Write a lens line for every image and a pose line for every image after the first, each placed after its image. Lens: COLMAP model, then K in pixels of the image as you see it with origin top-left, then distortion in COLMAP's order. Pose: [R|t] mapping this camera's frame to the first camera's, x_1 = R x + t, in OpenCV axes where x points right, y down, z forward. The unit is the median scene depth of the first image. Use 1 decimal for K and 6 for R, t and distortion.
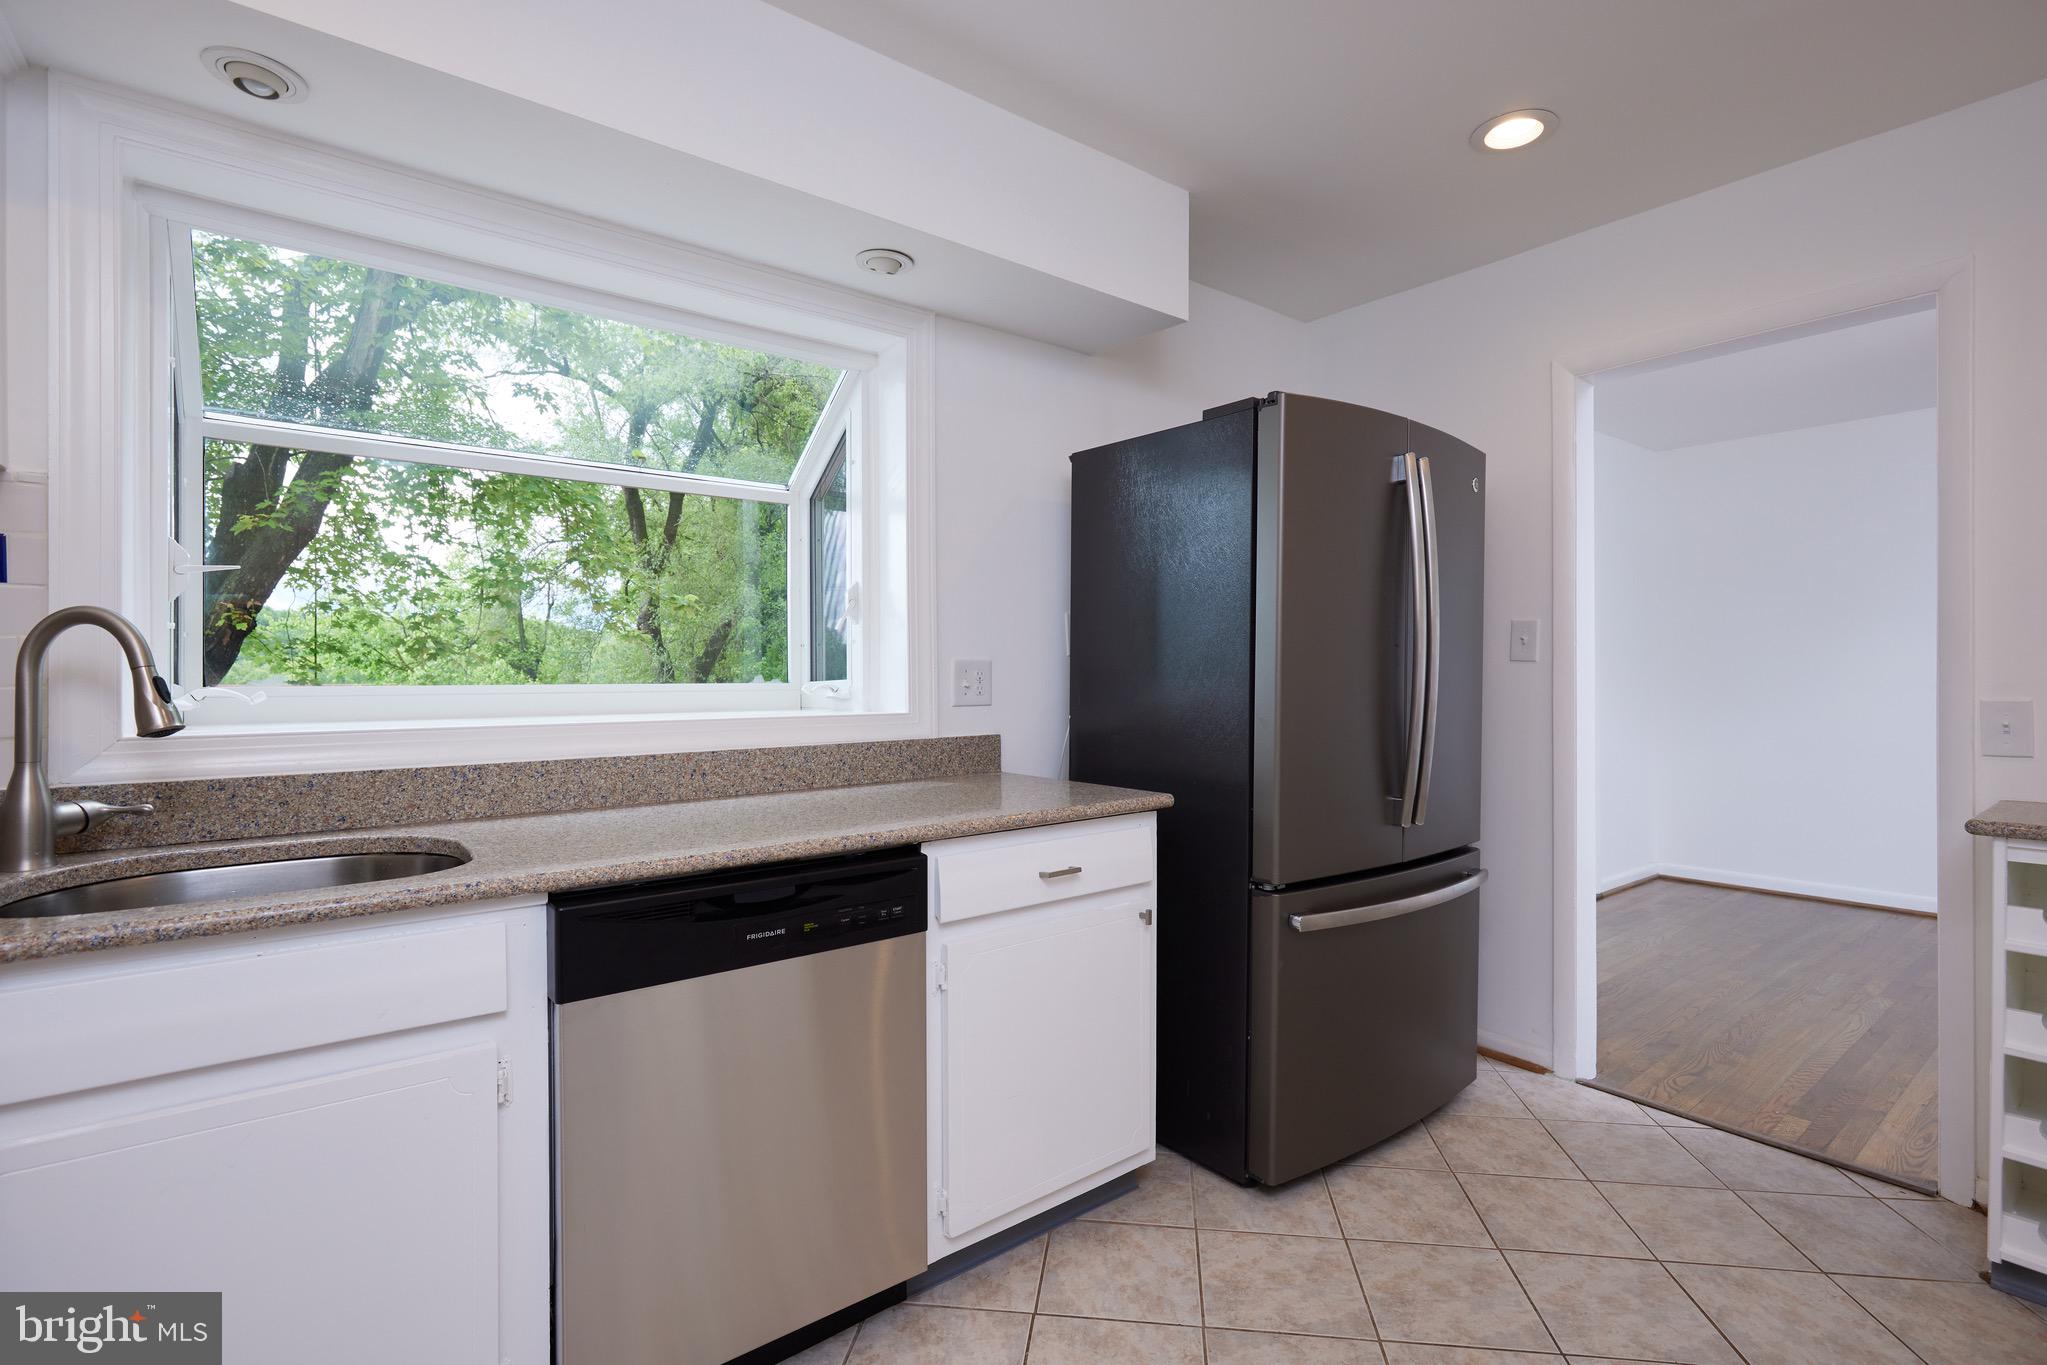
lens RADIAL K [[990.0, 0, 1025.1], [0, 990.0, 687.4], [0, 0, 1]] dist [-0.005113, 0.003356]
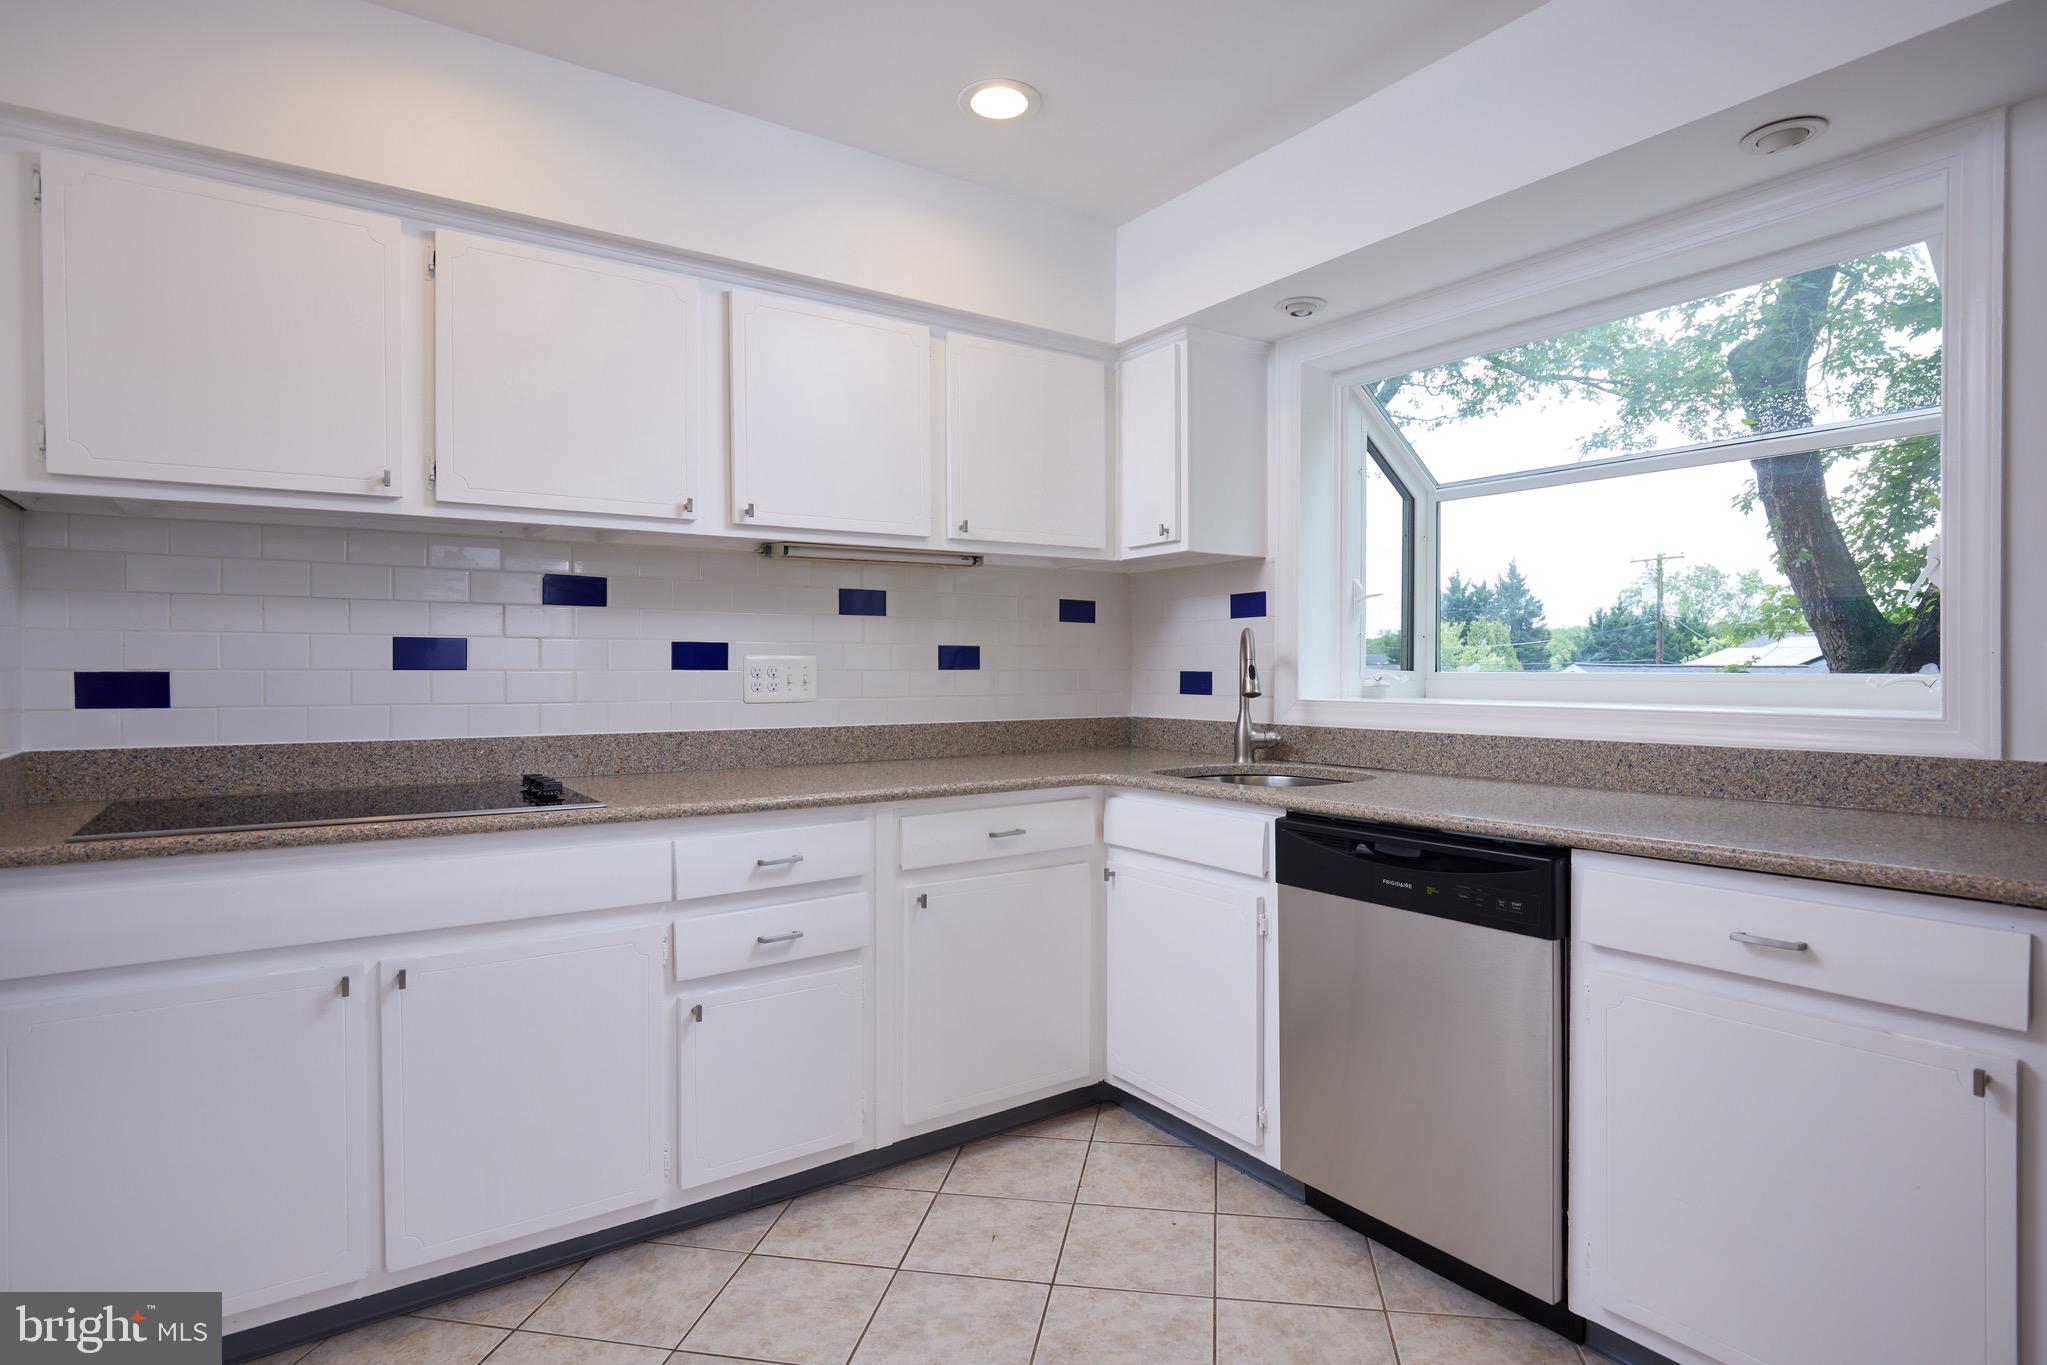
lens RADIAL K [[1059.5, 0, 1038.0], [0, 1059.5, 679.6], [0, 0, 1]] dist [0.000750, 0.000689]
pose [[-0.071110, 0.013385, -0.997379, 0.835092], [-0.012283, 0.999822, 0.014294, -0.005426], [0.997393, 0.013267, -0.070933, 0.538483]]
